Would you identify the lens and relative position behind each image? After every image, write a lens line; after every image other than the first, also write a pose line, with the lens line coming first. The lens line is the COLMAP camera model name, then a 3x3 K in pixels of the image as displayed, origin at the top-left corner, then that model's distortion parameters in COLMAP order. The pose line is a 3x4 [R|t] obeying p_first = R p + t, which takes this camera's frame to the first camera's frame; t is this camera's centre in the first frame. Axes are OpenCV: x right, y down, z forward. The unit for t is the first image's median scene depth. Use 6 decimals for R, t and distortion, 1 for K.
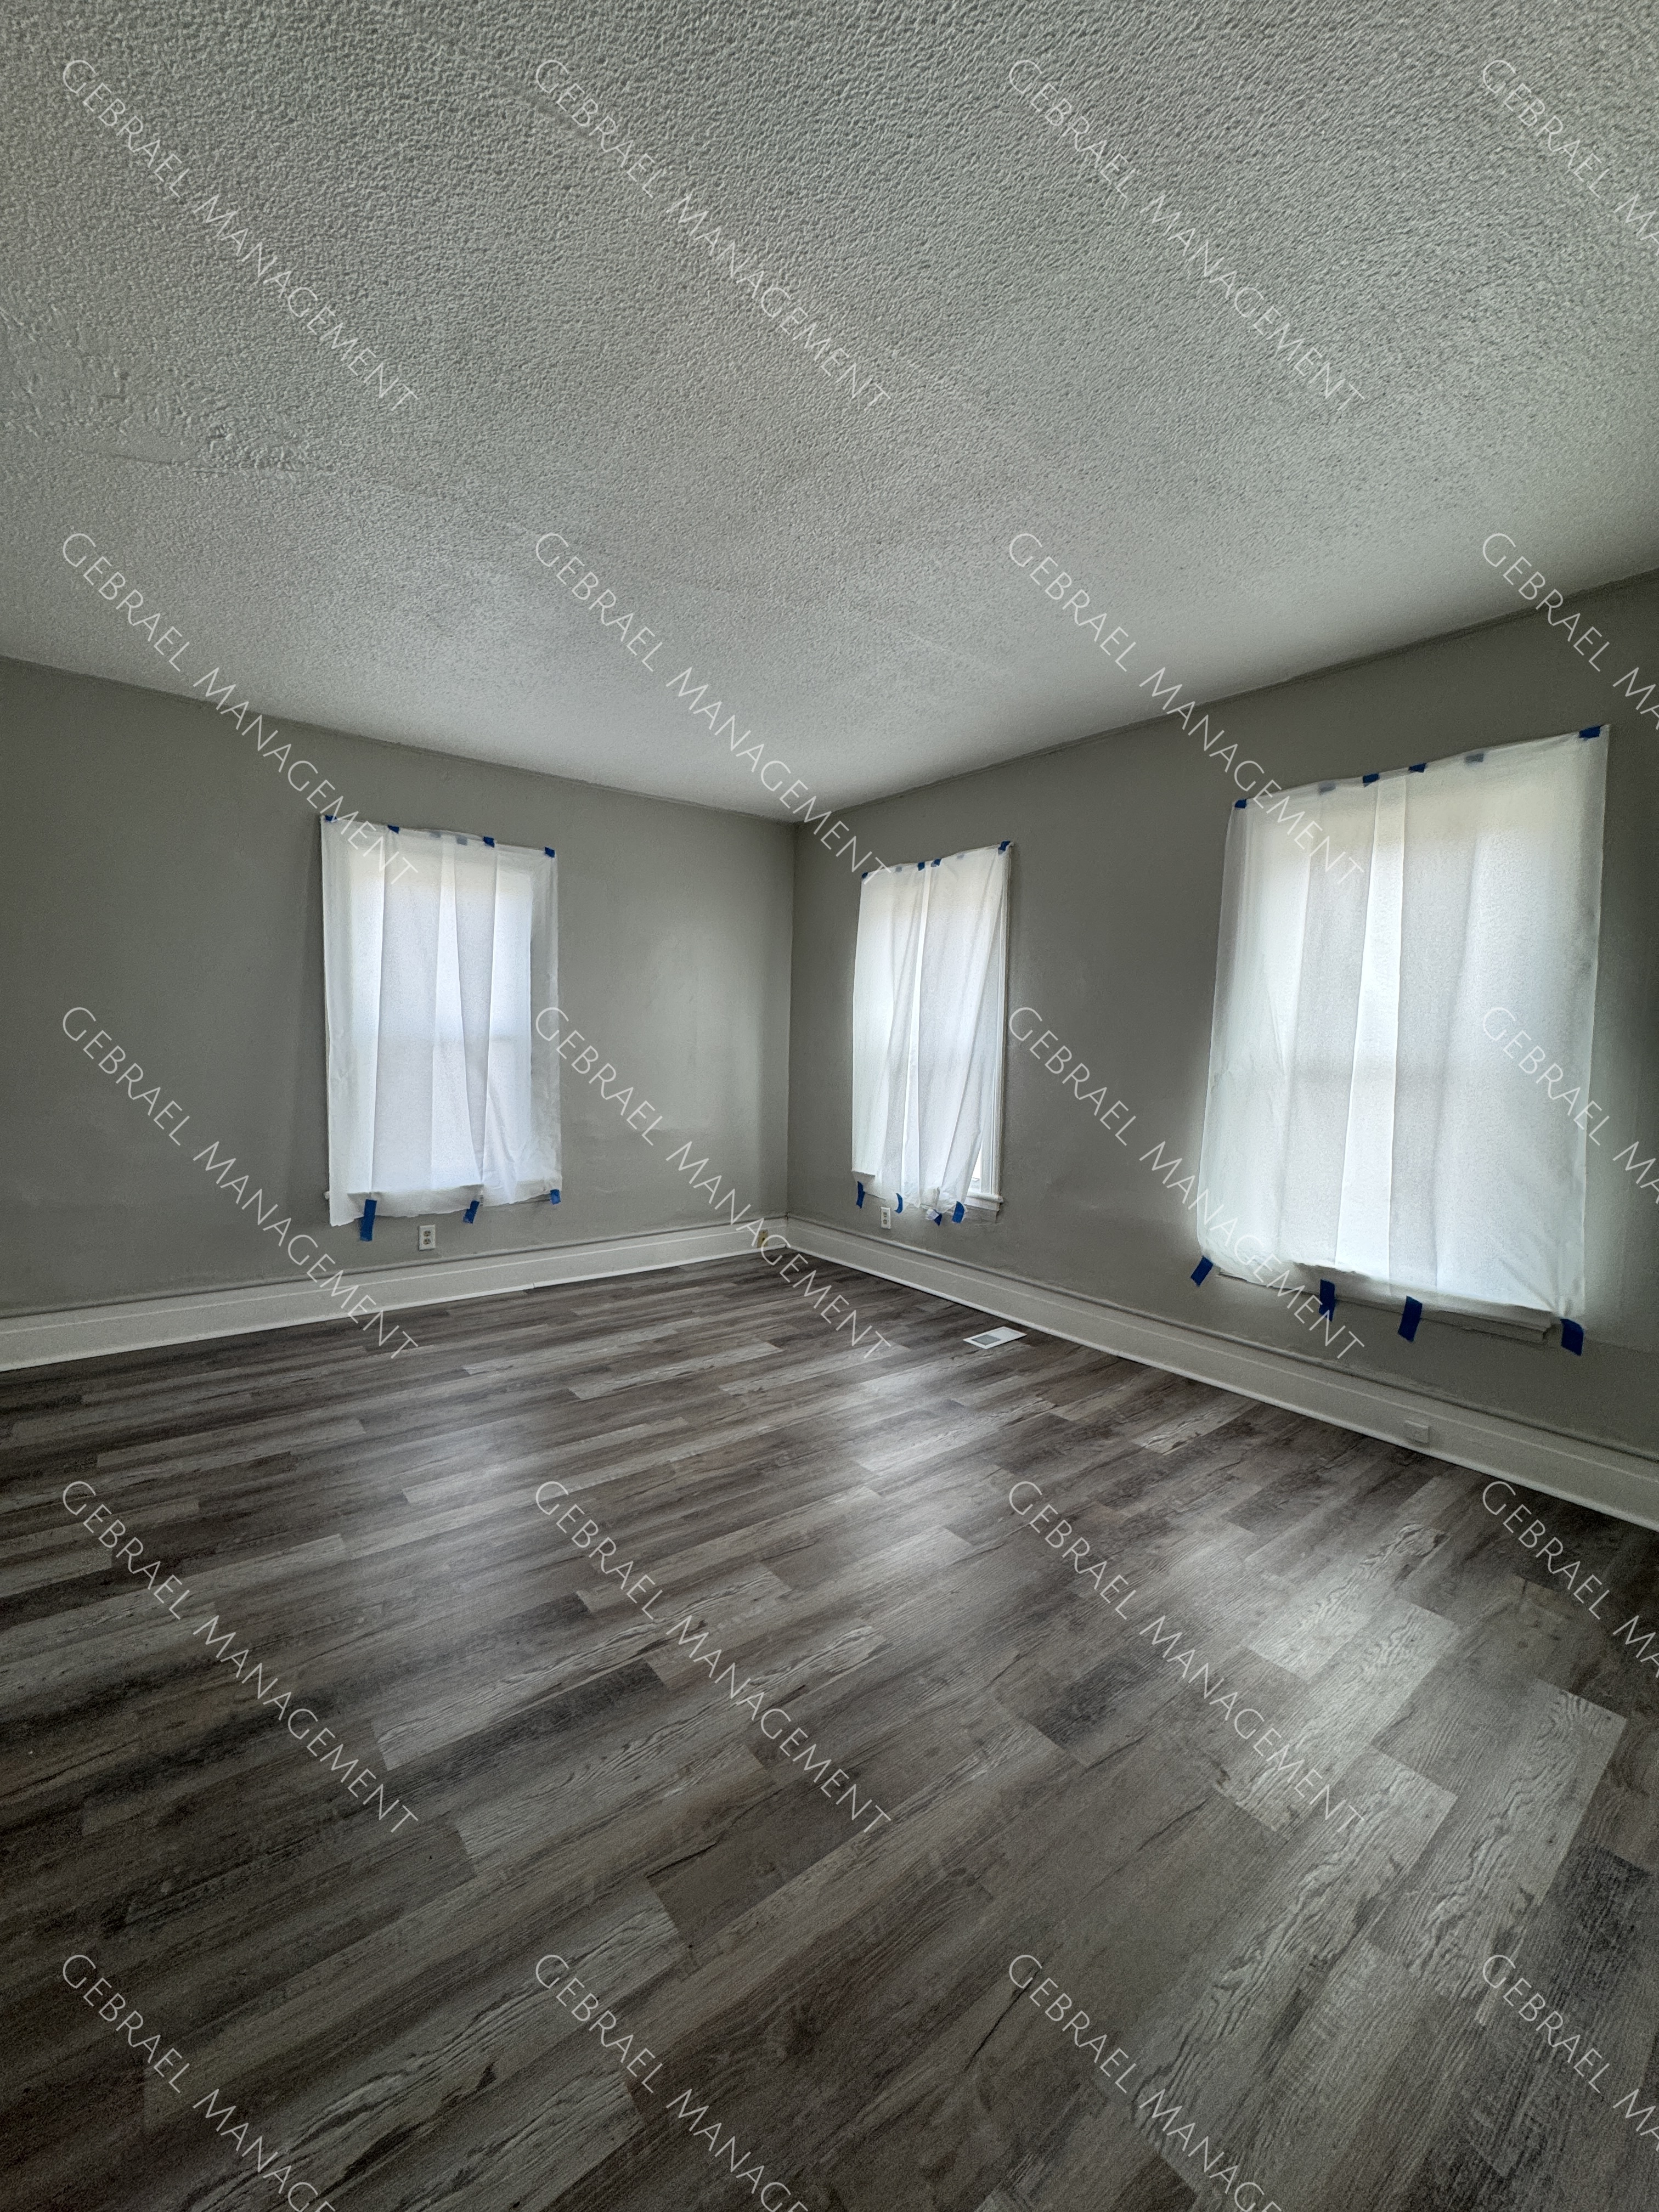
lens RADIAL K [[890.8, 0, 829.5], [0, 890.8, 1106.0], [0, 0, 1]] dist [-0.002398, -0.000229]
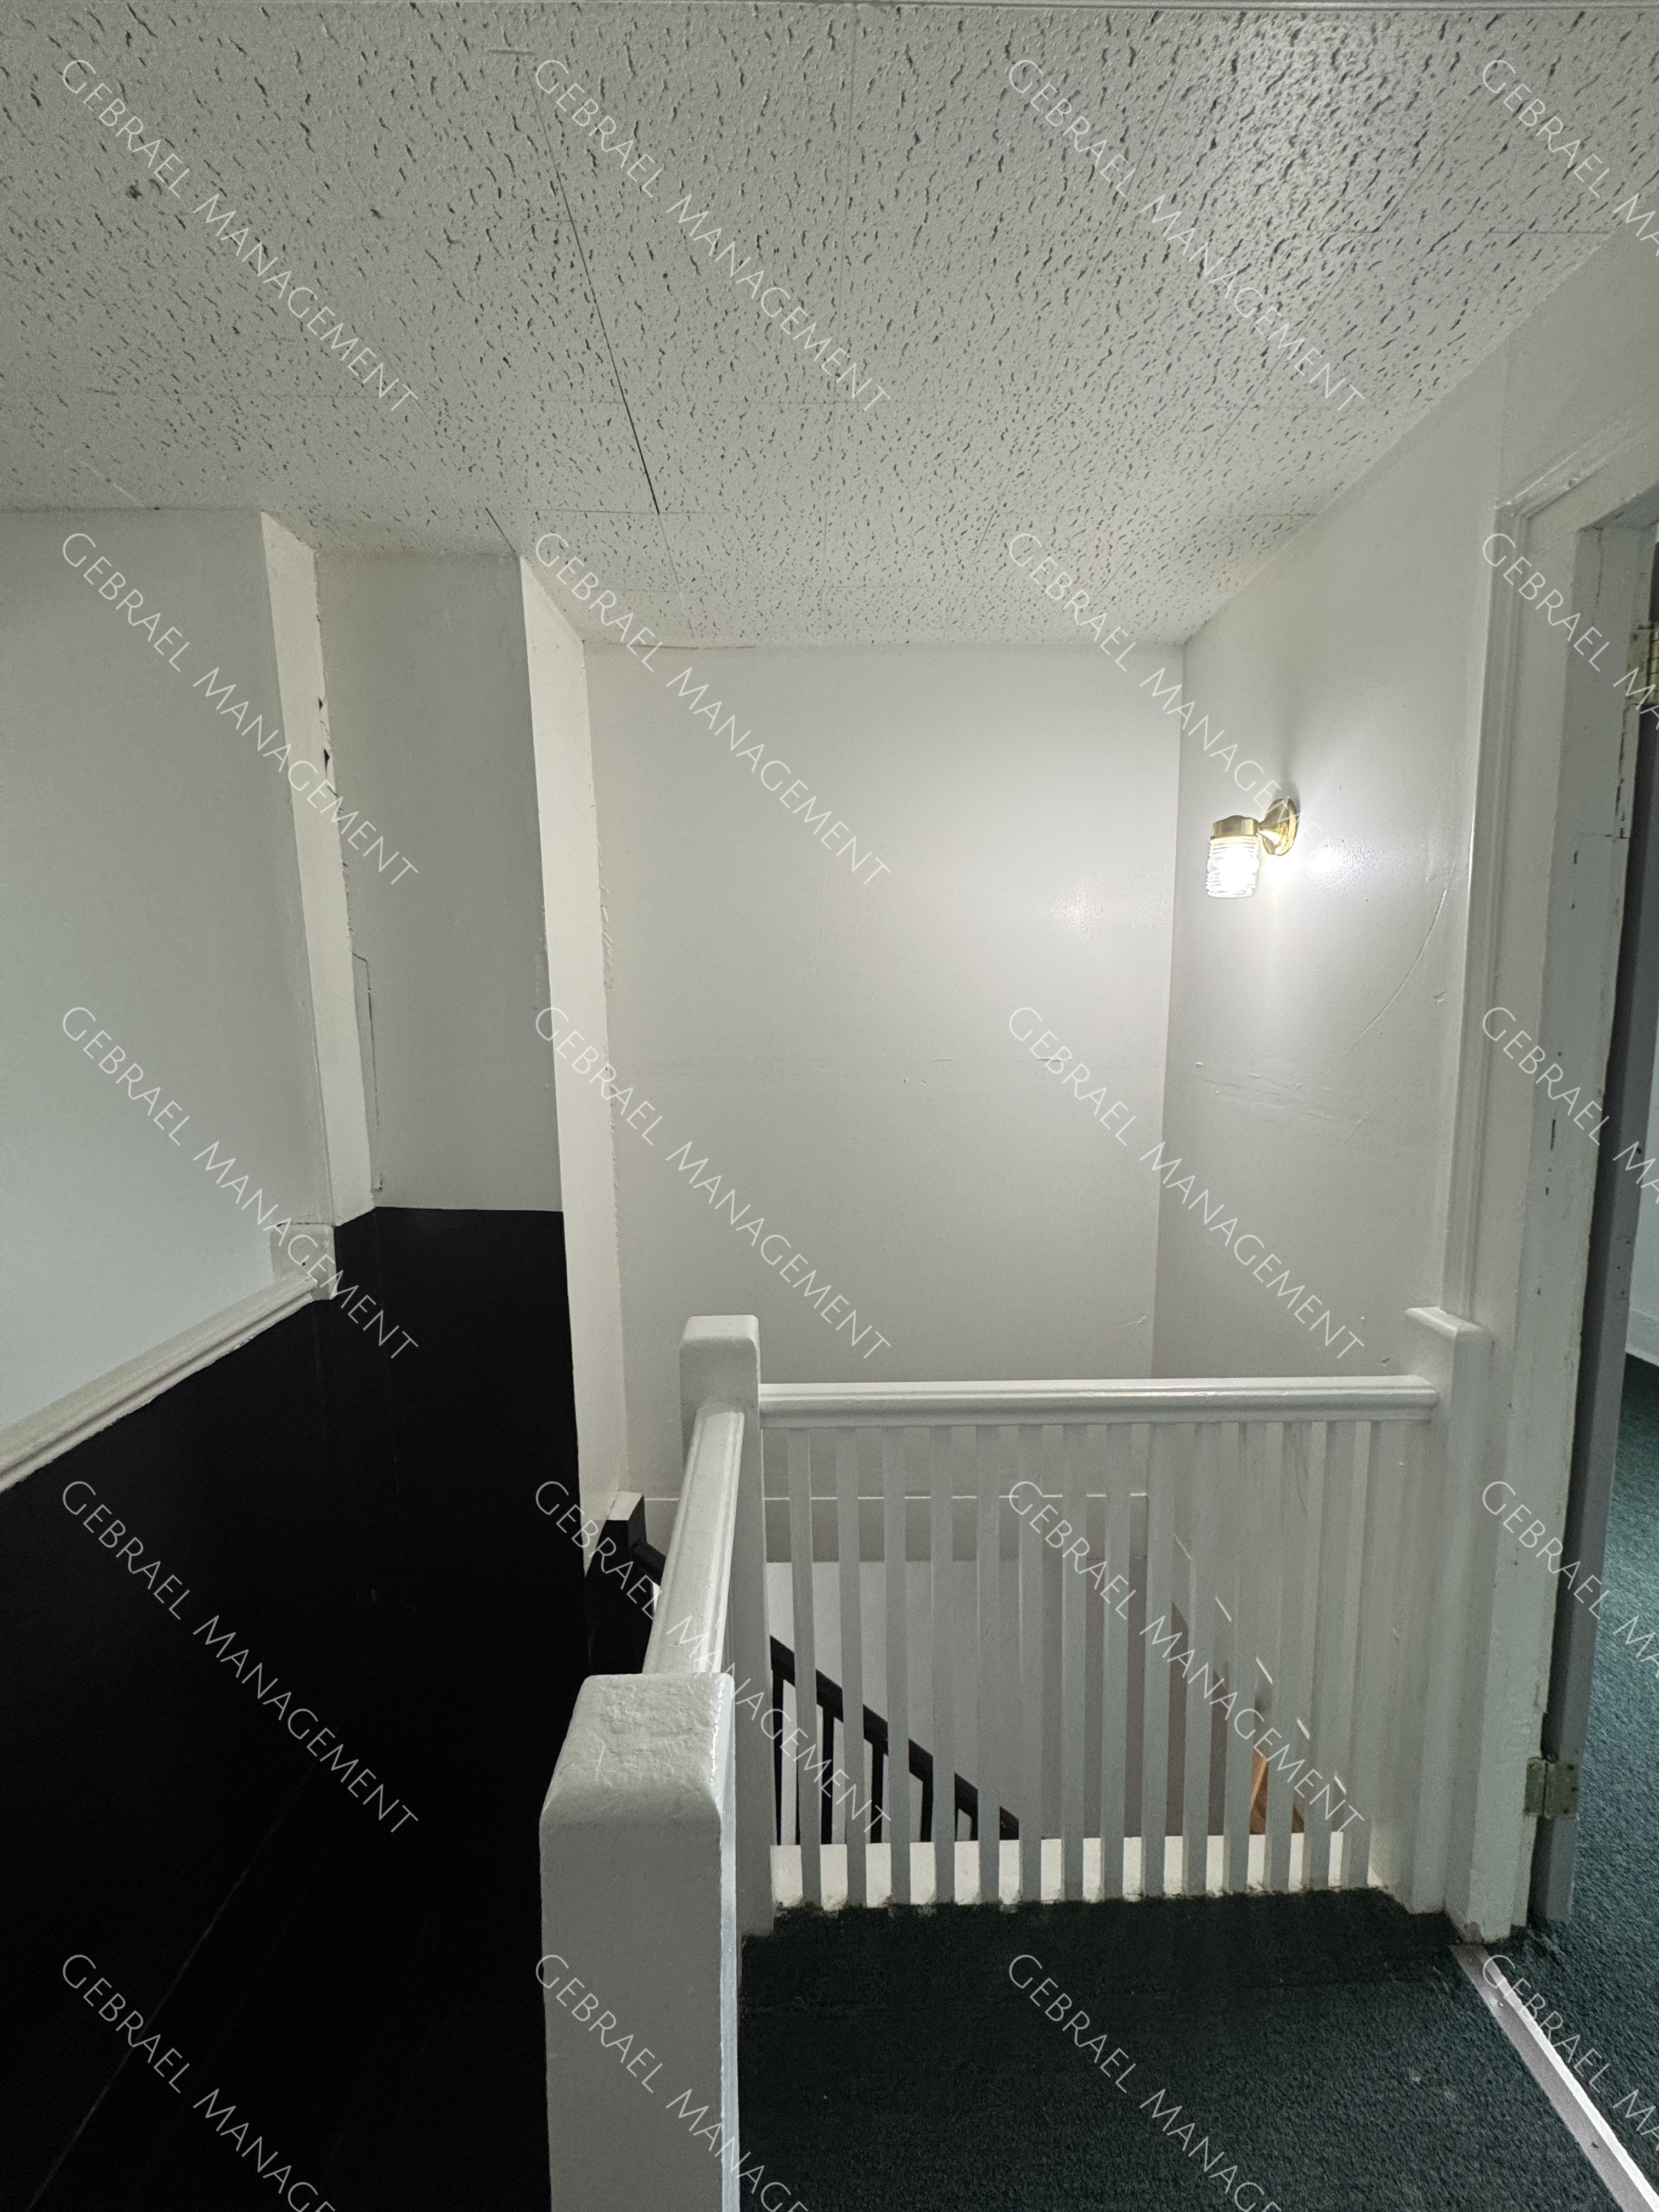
lens RADIAL K [[890.8, 0, 829.5], [0, 890.8, 1106.0], [0, 0, 1]] dist [-0.002398, -0.000229]
pose [[1.000000, -0.000497, 0.000267, -0.532385], [0.000497, 1.000000, 0.000069, -0.000311], [-0.000267, -0.000069, 1.000000, 0.000184]]
